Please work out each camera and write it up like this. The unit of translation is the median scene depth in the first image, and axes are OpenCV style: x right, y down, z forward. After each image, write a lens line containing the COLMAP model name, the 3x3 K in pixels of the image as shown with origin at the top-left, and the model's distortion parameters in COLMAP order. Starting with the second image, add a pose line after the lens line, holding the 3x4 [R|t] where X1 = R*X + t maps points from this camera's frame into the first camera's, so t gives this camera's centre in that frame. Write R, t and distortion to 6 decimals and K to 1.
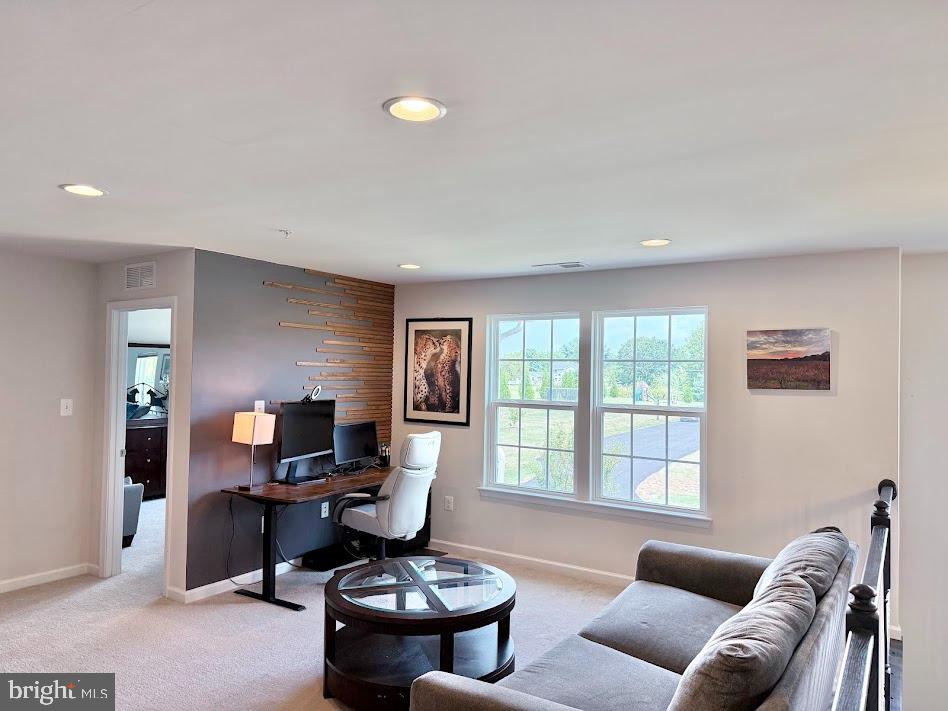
lens RADIAL K [[655.8, 0, 474.0], [0, 655.8, 355.5], [0, 0, 1]] dist [0.102432, 0.000499]
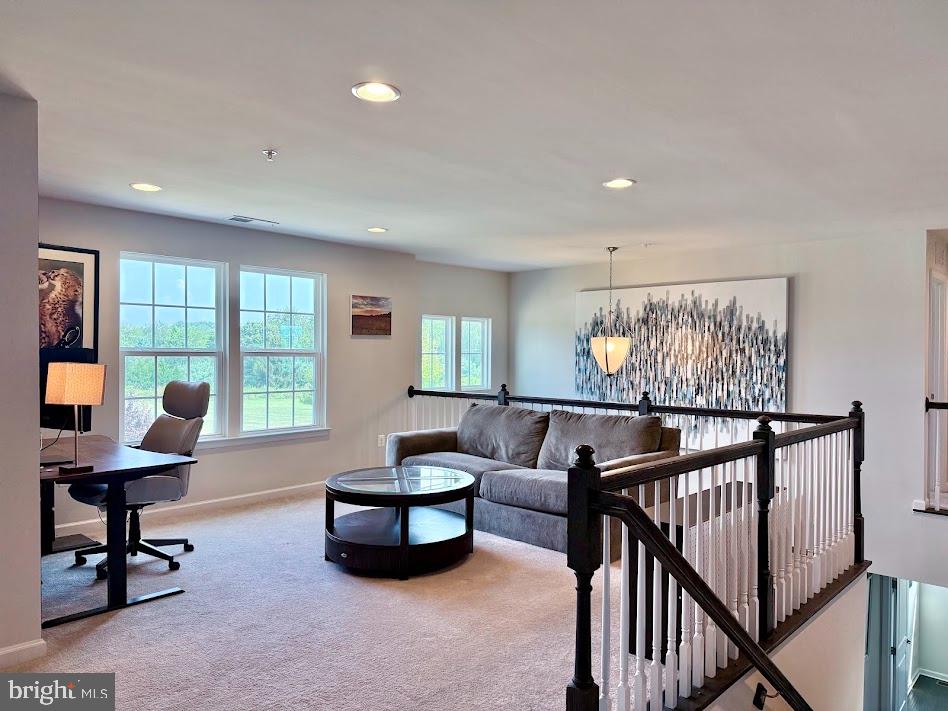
lens RADIAL K [[662.0, 0, 474.0], [0, 662.0, 355.5], [0, 0, 1]] dist [-0.003519, -0.002323]
pose [[0.168838, -0.023178, 0.985371, -0.870959], [-0.037897, 0.998832, 0.029988, 0.036958], [-0.984915, -0.042406, 0.167763, 0.439754]]
